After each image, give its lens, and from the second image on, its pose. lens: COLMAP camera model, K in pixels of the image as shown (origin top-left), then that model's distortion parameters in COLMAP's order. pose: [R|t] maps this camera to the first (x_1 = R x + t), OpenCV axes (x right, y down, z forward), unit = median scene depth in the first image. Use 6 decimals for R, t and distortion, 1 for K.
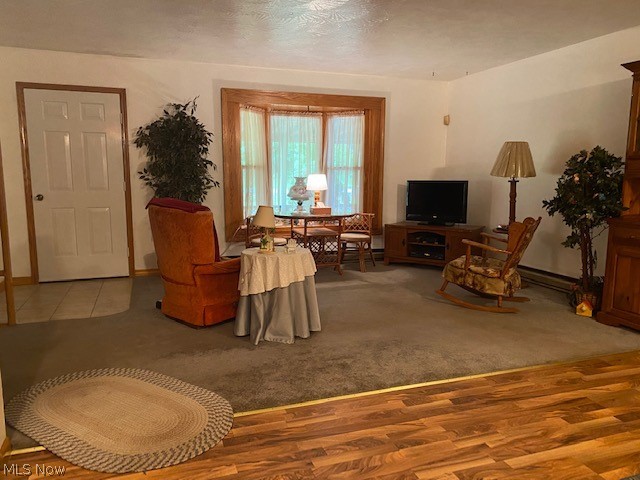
lens RADIAL K [[490.4, 0, 321.5], [0, 490.4, 241.6], [0, 0, 1]] dist [0.054574, -0.063708]
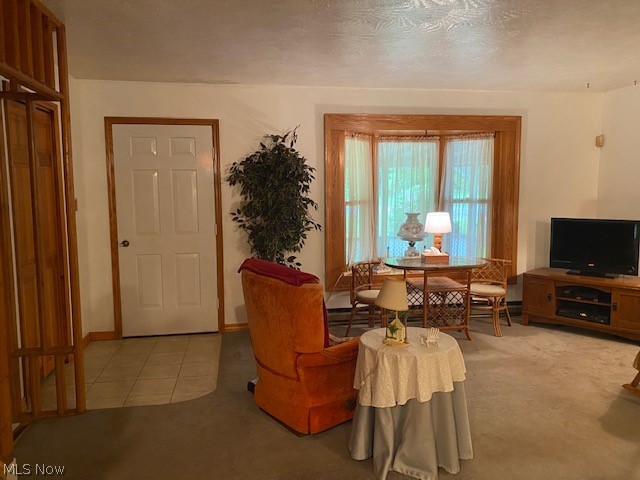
lens RADIAL K [[490.4, 0, 322.0], [0, 490.4, 238.6], [0, 0, 1]] dist [0.054574, -0.063708]
pose [[0.985167, 0.005873, -0.171498, -0.061221], [-0.011961, 0.999334, -0.034485, -0.067134], [0.171181, 0.036024, 0.984581, 0.169647]]
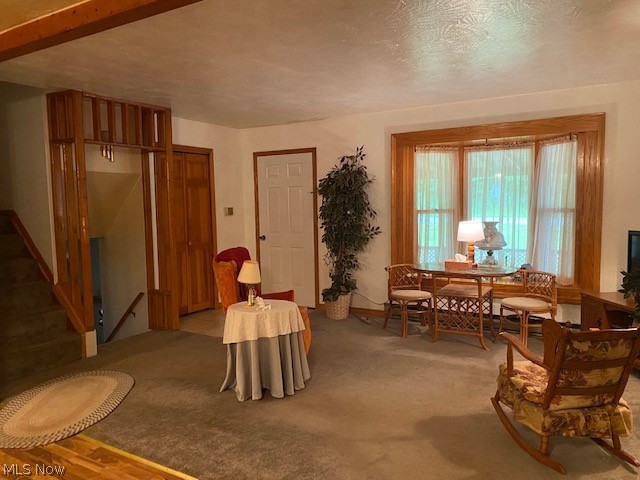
lens RADIAL K [[490.4, 0, 320.2], [0, 490.4, 243.3], [0, 0, 1]] dist [0.054574, -0.063708]
pose [[0.623847, 0.050016, -0.779944, 0.502520], [-0.088815, 0.996022, -0.007166, -0.074503], [0.776483, 0.073741, 0.625808, 0.292289]]
